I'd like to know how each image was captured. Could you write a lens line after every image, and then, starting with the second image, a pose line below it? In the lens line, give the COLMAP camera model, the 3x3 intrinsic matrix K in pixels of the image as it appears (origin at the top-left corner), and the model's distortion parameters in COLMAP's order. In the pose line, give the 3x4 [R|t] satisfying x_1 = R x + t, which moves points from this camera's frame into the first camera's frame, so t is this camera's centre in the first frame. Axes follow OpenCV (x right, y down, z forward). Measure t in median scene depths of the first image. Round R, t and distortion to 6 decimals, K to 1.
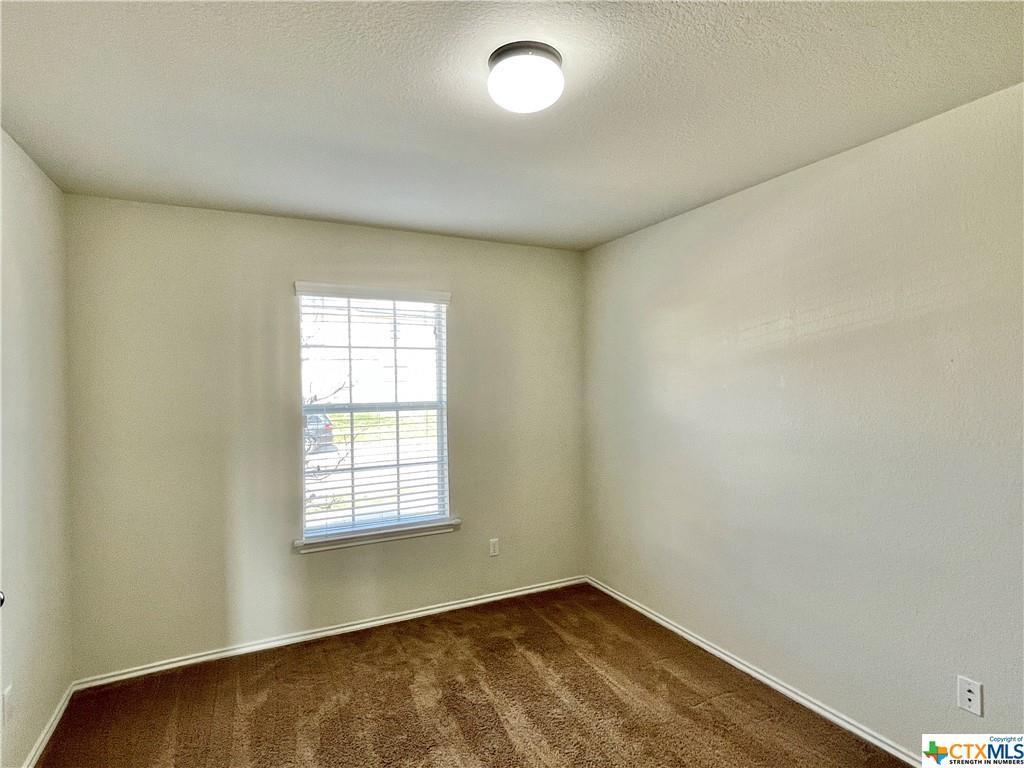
lens RADIAL K [[547.2, 0, 512.0], [0, 547.2, 384.0], [0, 0, 1]] dist [-0.002364, 0.001872]
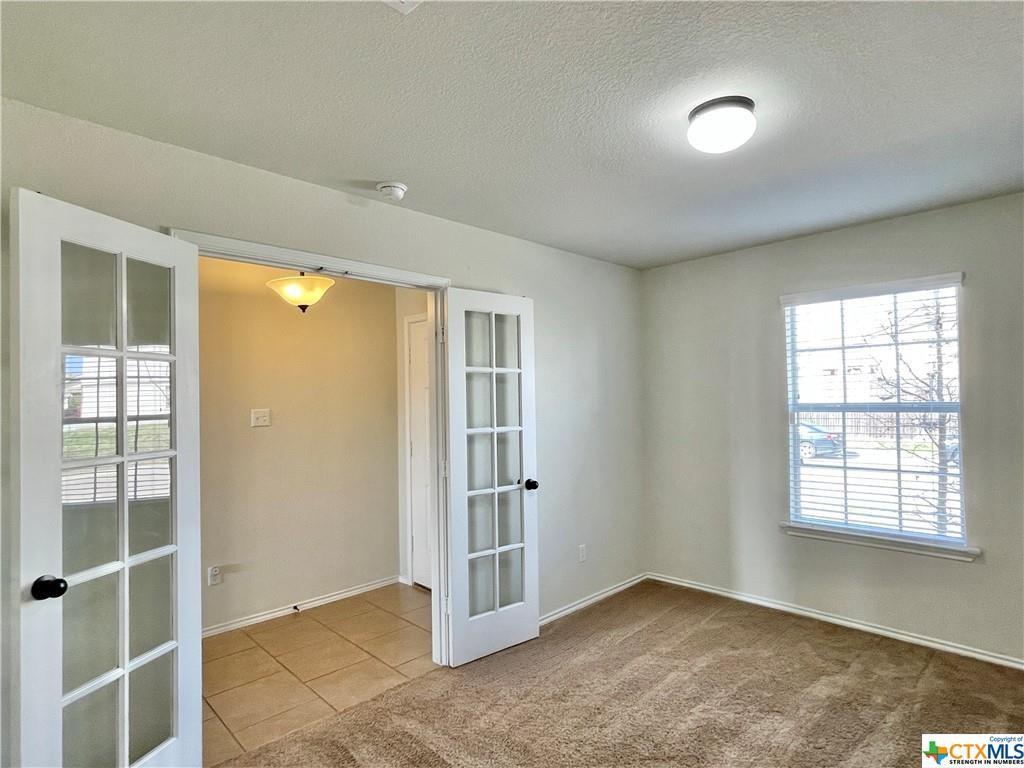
lens RADIAL K [[547.2, 0, 512.0], [0, 547.2, 384.0], [0, 0, 1]] dist [-0.002364, 0.001872]
pose [[0.305785, -0.016424, -0.951959, 0.502054], [0.018681, 0.999762, -0.011248, -0.000042], [0.951917, -0.014344, 0.306019, 0.105713]]
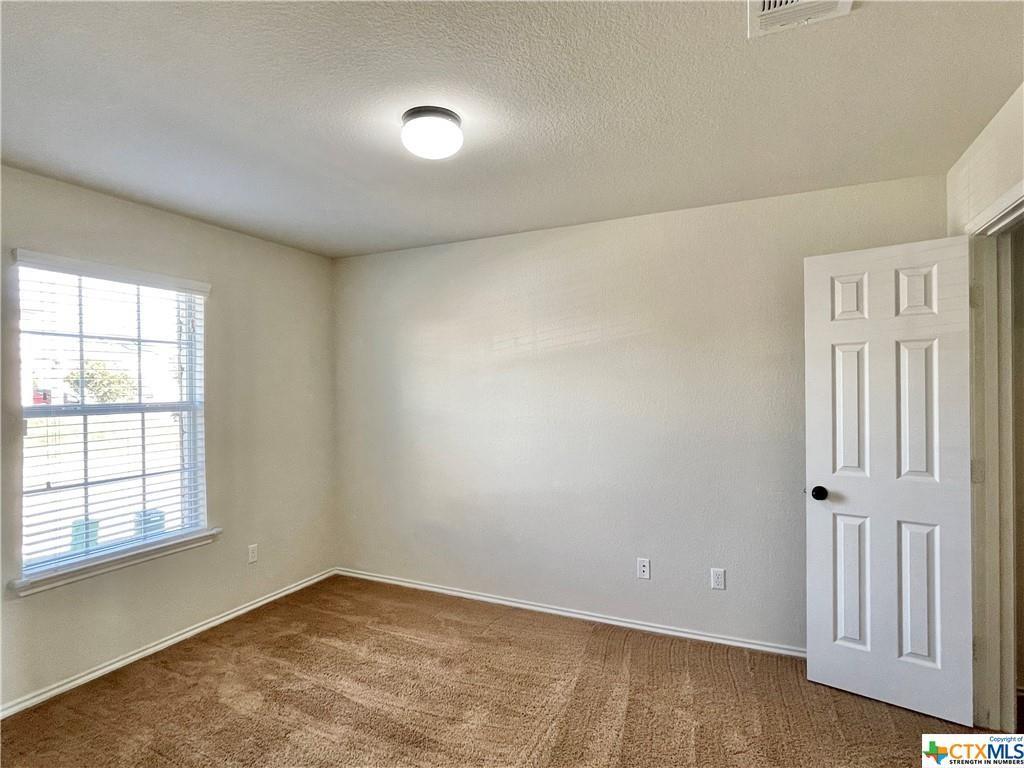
lens RADIAL K [[547.2, 0, 512.0], [0, 547.2, 384.0], [0, 0, 1]] dist [-0.002364, 0.001872]
pose [[0.790715, 0.008994, 0.612119, -0.296985], [-0.000235, 0.999896, -0.014388, 0.016819], [-0.612185, 0.011233, 0.790635, -0.047004]]
